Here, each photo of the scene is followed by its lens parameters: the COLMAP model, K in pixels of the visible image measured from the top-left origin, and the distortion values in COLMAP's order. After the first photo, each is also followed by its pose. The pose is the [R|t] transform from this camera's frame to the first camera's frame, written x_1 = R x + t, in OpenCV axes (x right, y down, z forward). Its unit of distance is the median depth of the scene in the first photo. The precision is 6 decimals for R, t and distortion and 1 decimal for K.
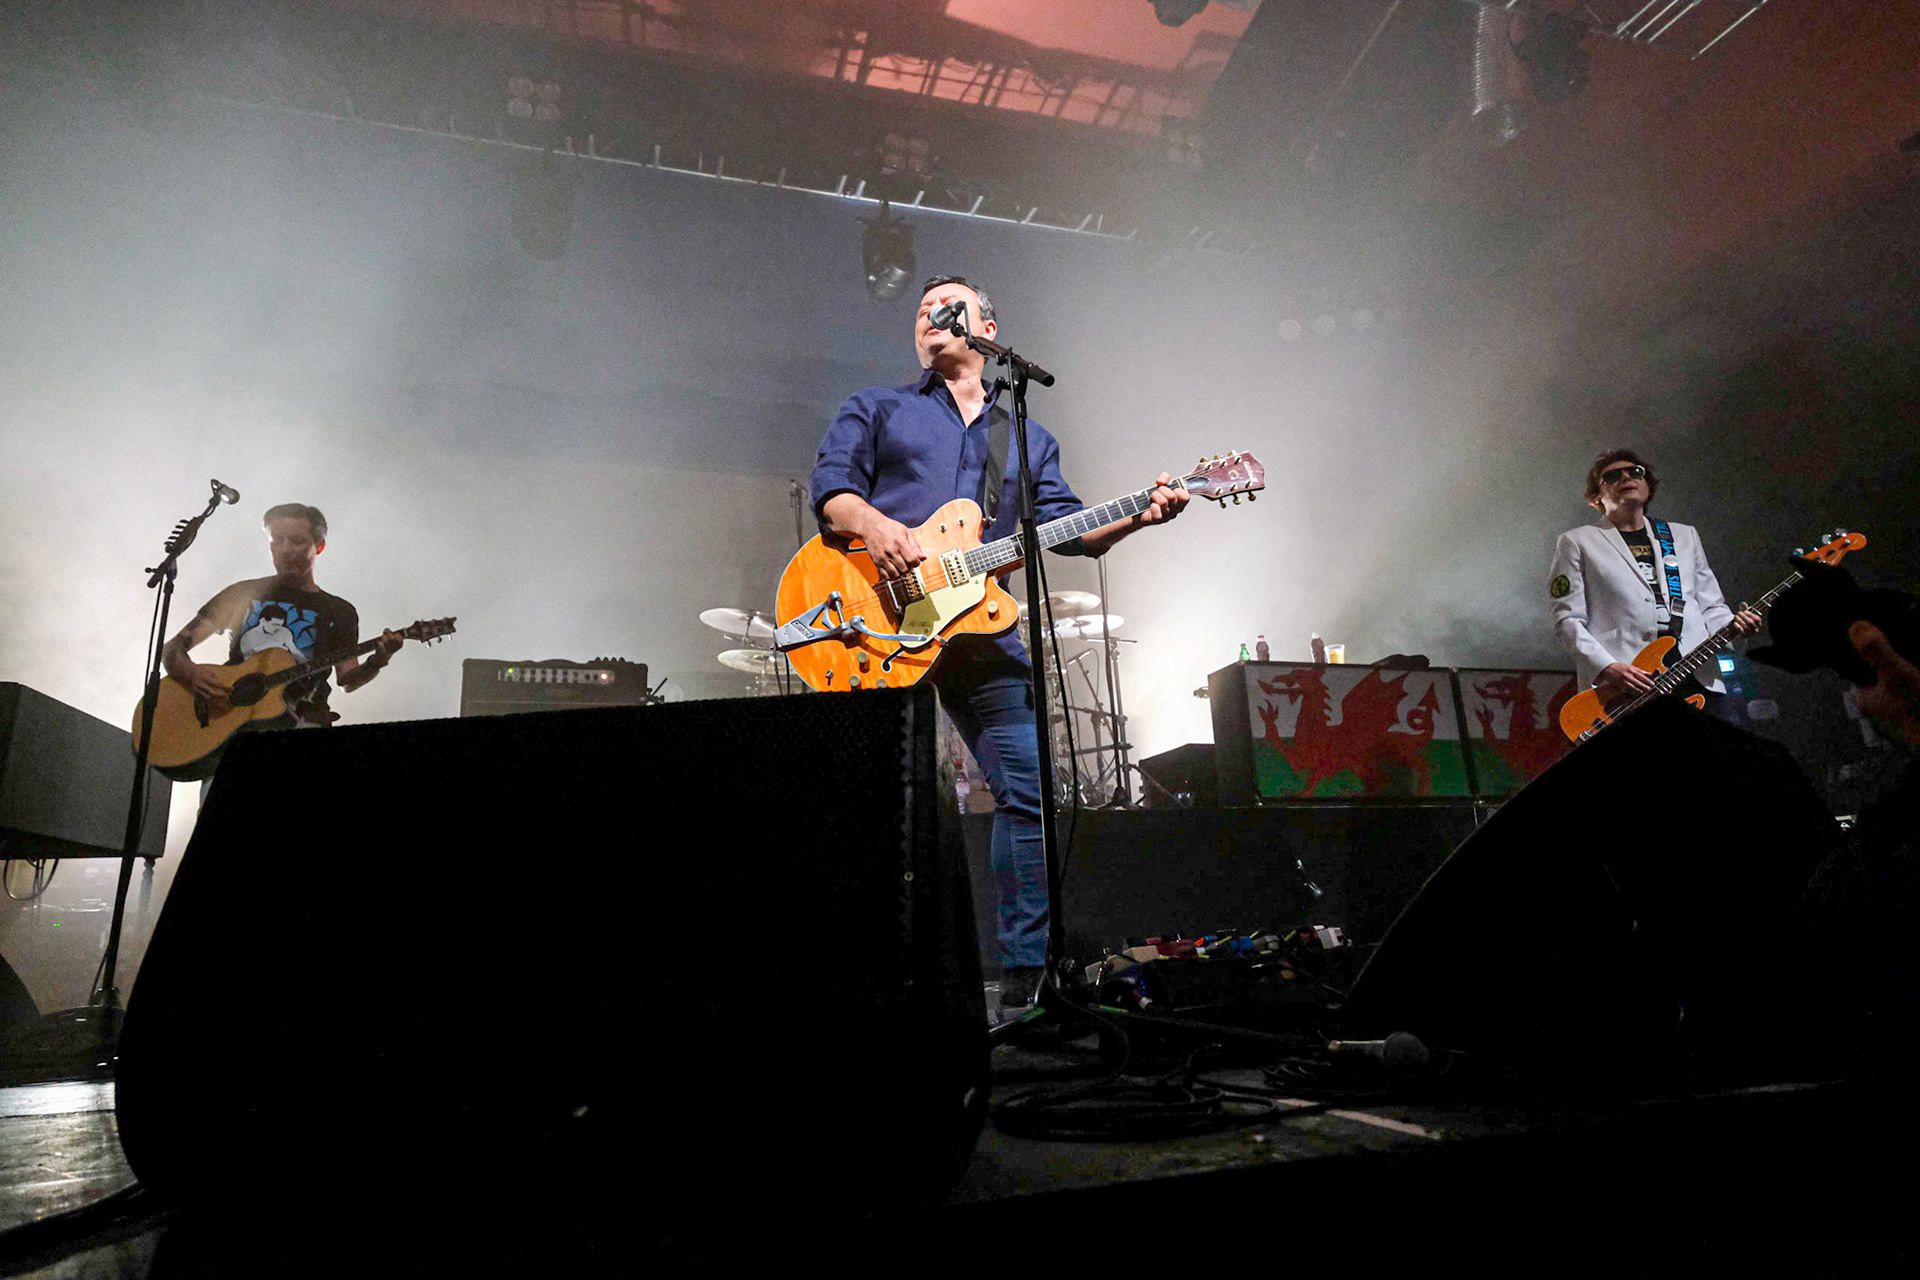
lens RADIAL K [[1127.4, 0, 952.1], [0, 1127.4, 632.1], [0, 0, 1]] dist [0.004061, -0.002669]
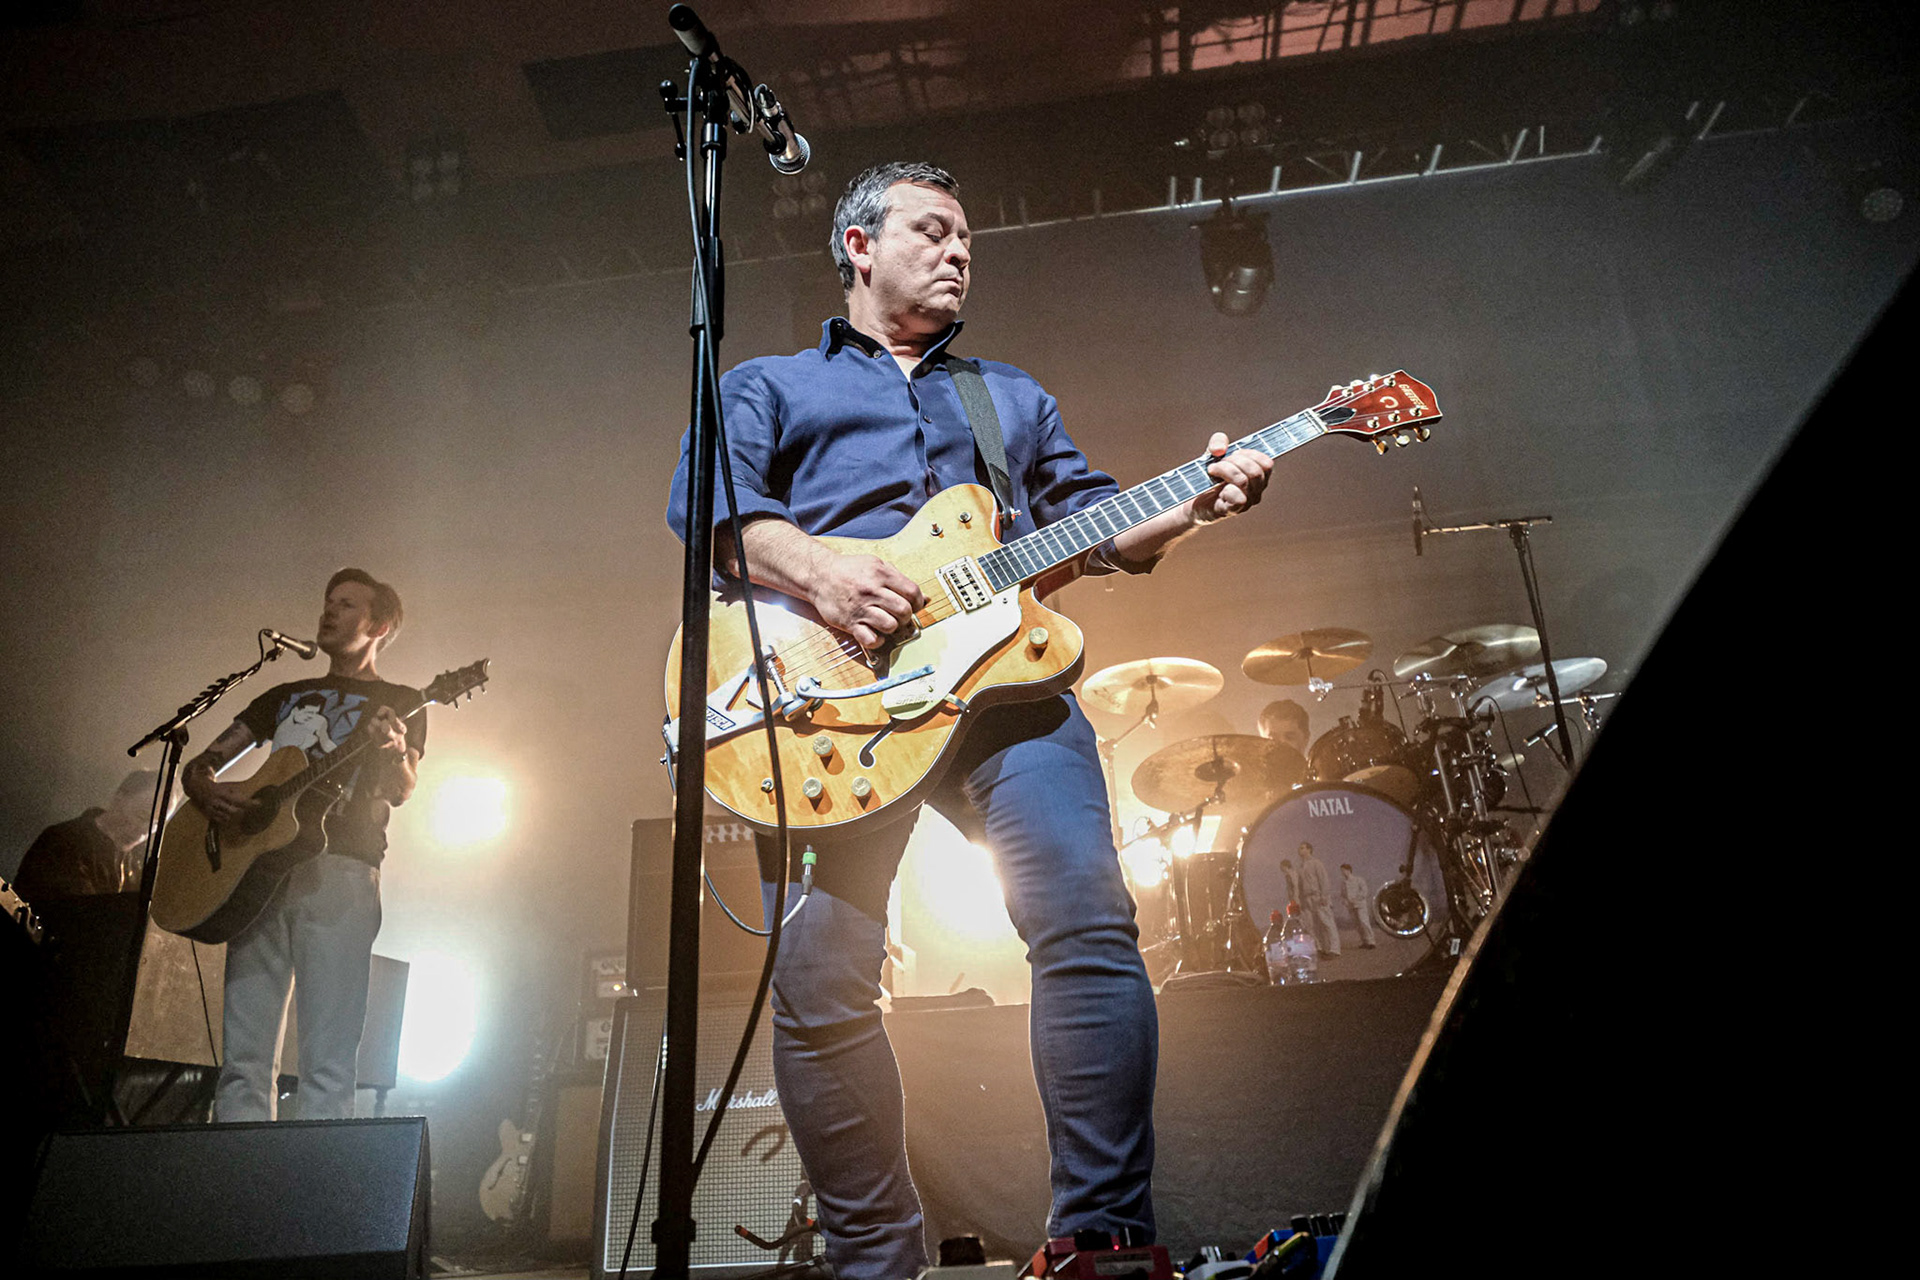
lens RADIAL K [[1342.8, 0, 937.1], [0, 1342.8, 626.8], [0, 0, 1]] dist [0.003488, -0.001530]
pose [[0.901456, -0.158854, -0.402669, 0.131502], [0.111652, 0.984081, -0.138267, 0.032111], [0.418224, 0.079682, 0.904842, 0.133004]]
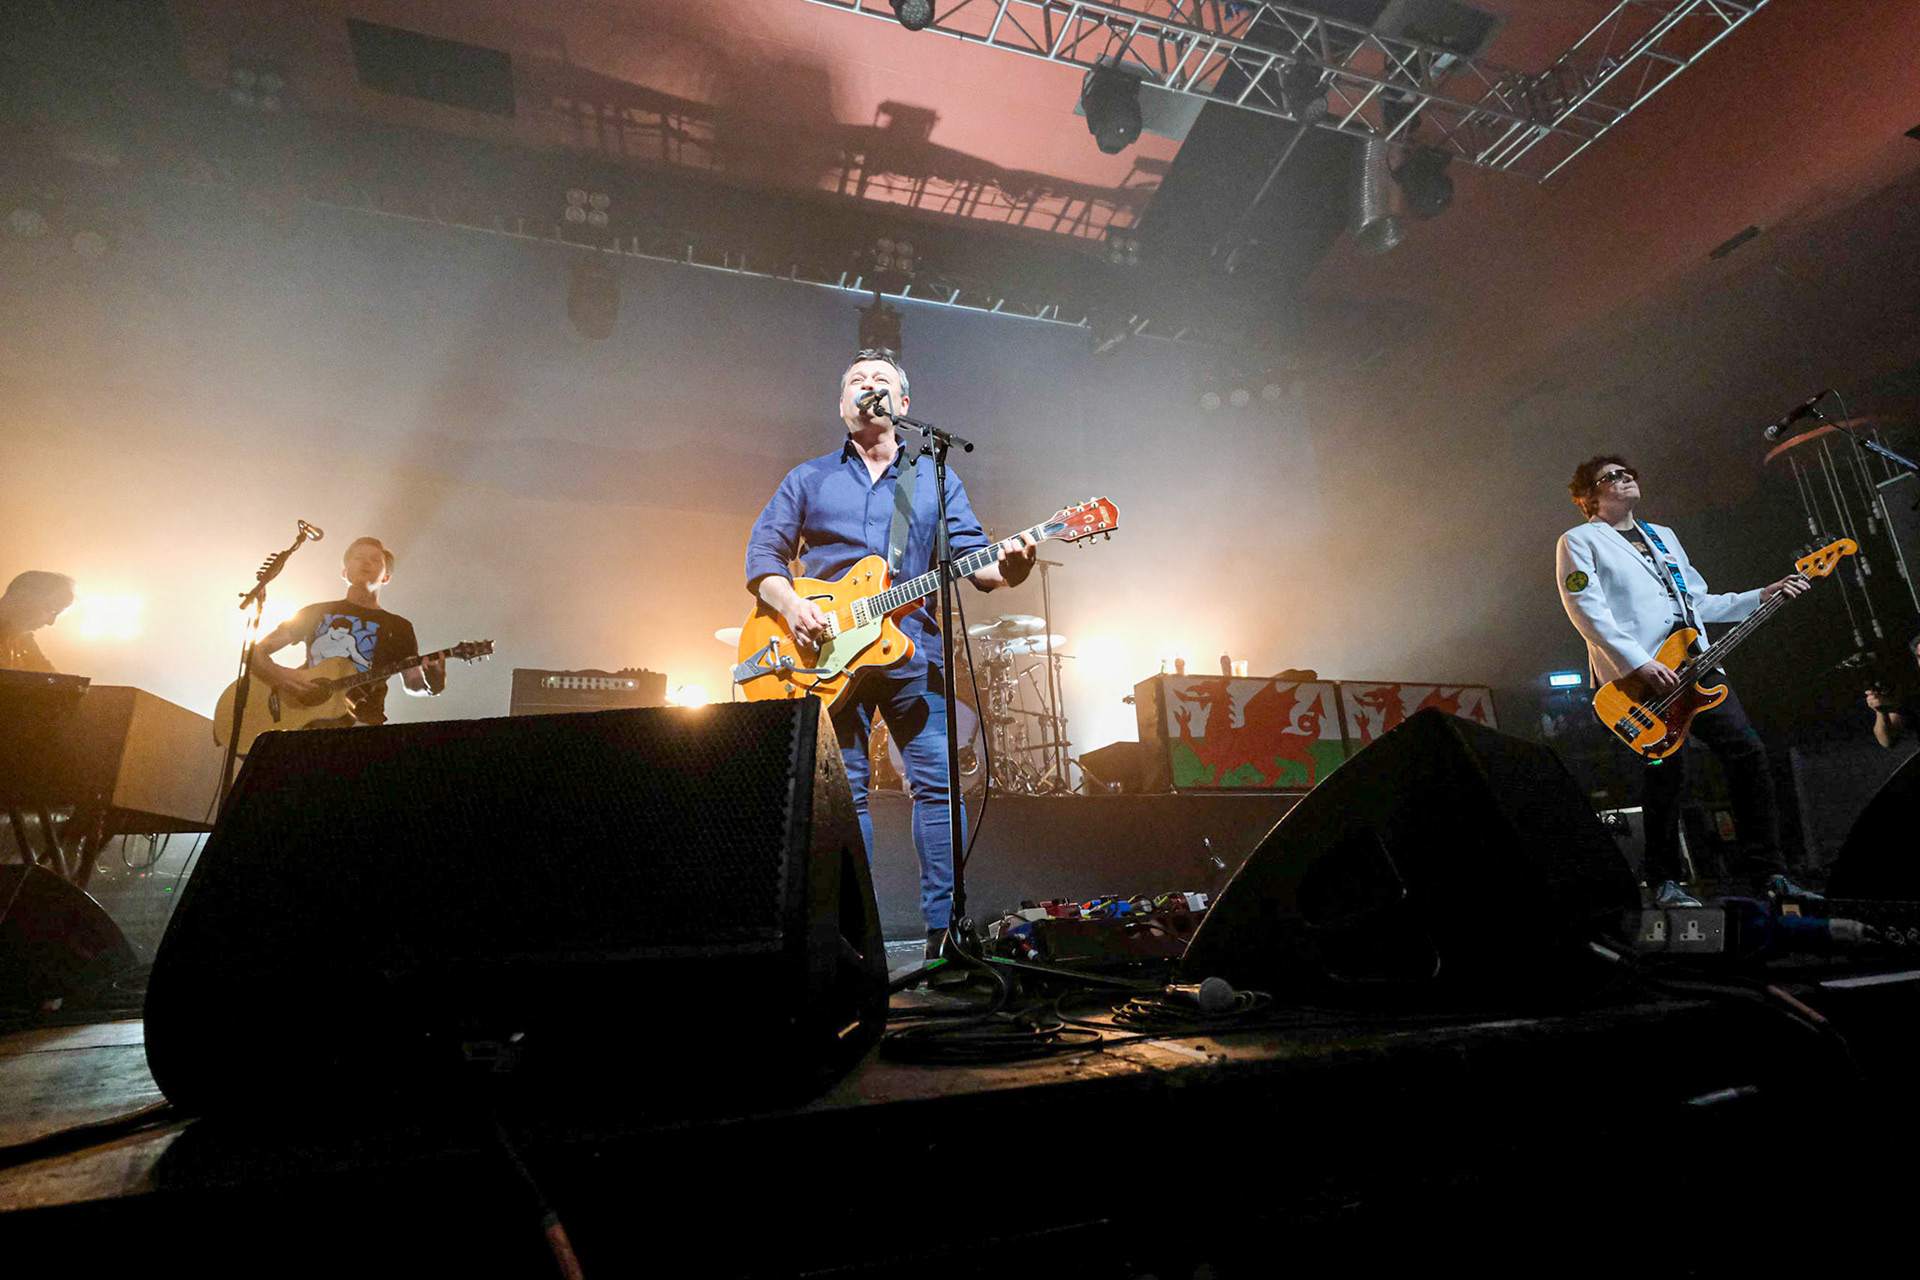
lens RADIAL K [[937.6, 0, 951.5], [0, 937.6, 629.9], [0, 0, 1]] dist [0.010390, -0.003030]
pose [[0.999954, 0.006350, 0.007149, 0.021824], [-0.006218, 0.999814, -0.018272, -0.001679], [-0.007264, 0.018226, 0.999807, -0.008566]]
